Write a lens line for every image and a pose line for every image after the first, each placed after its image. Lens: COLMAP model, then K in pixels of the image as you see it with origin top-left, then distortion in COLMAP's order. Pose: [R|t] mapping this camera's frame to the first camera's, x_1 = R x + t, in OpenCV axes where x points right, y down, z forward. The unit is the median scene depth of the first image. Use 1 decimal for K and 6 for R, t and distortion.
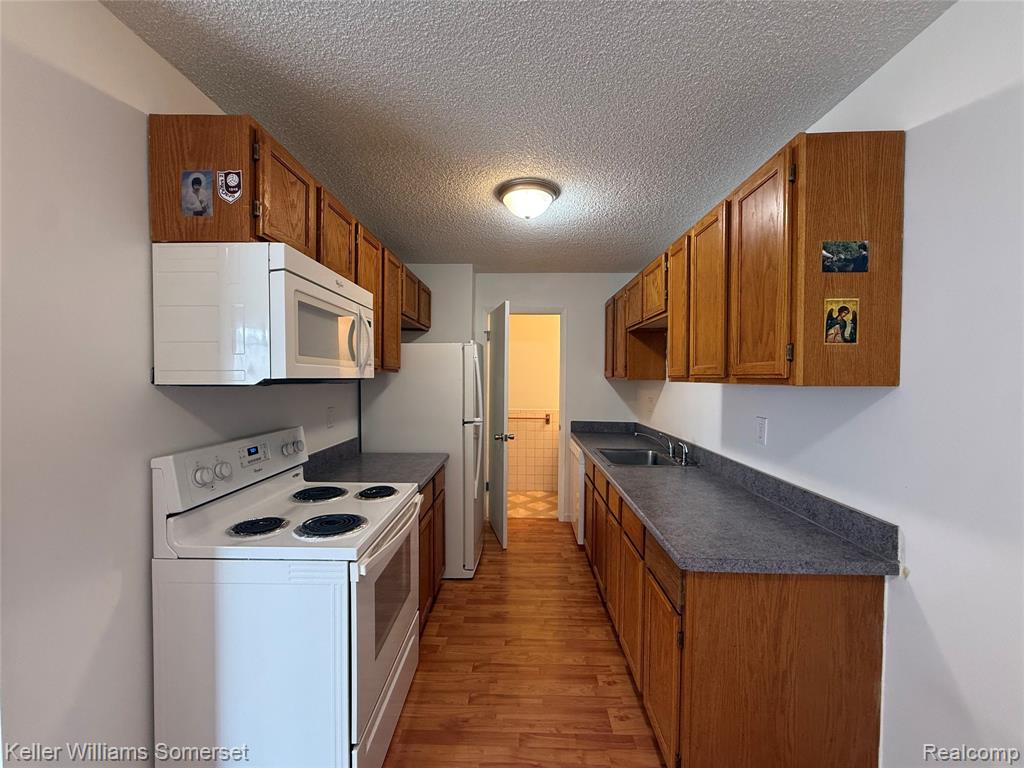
lens RADIAL K [[405.0, 0, 509.6], [0, 405.0, 384.7], [0, 0, 1]] dist [-0.001018, -0.000052]
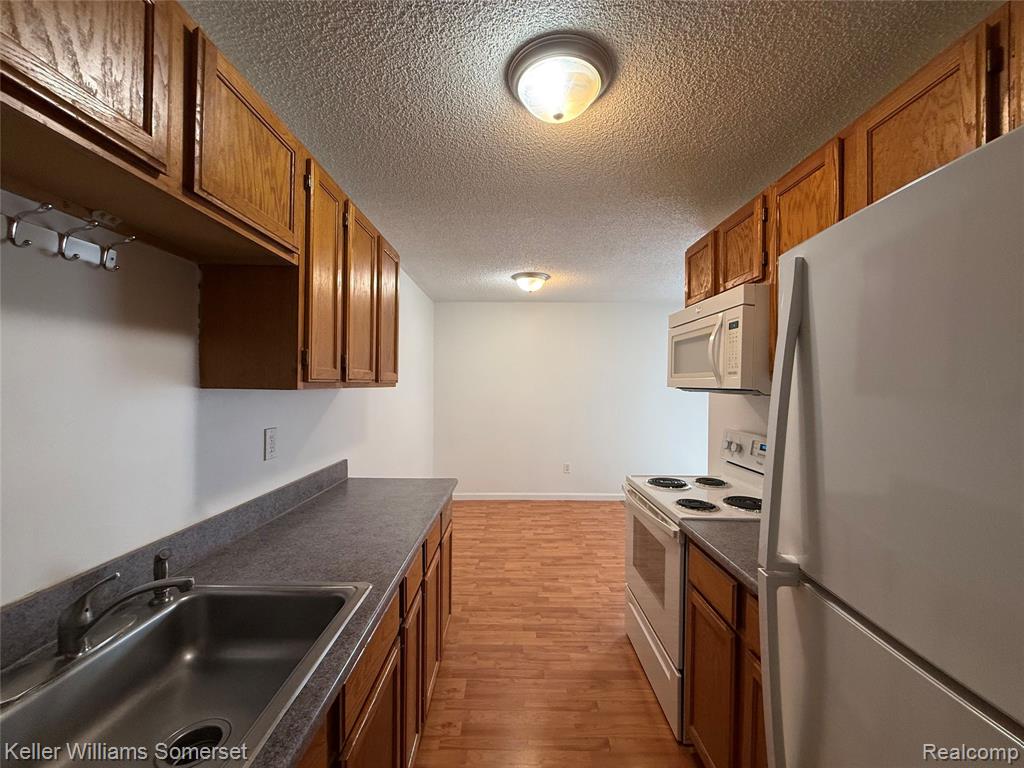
lens RADIAL K [[405.0, 0, 509.6], [0, 405.0, 384.7], [0, 0, 1]] dist [-0.001018, -0.000052]
pose [[-0.999583, -0.018742, -0.021955, 0.167508], [-0.019408, 0.999346, 0.030518, -0.050472], [0.021369, 0.030931, -0.999293, 2.120243]]
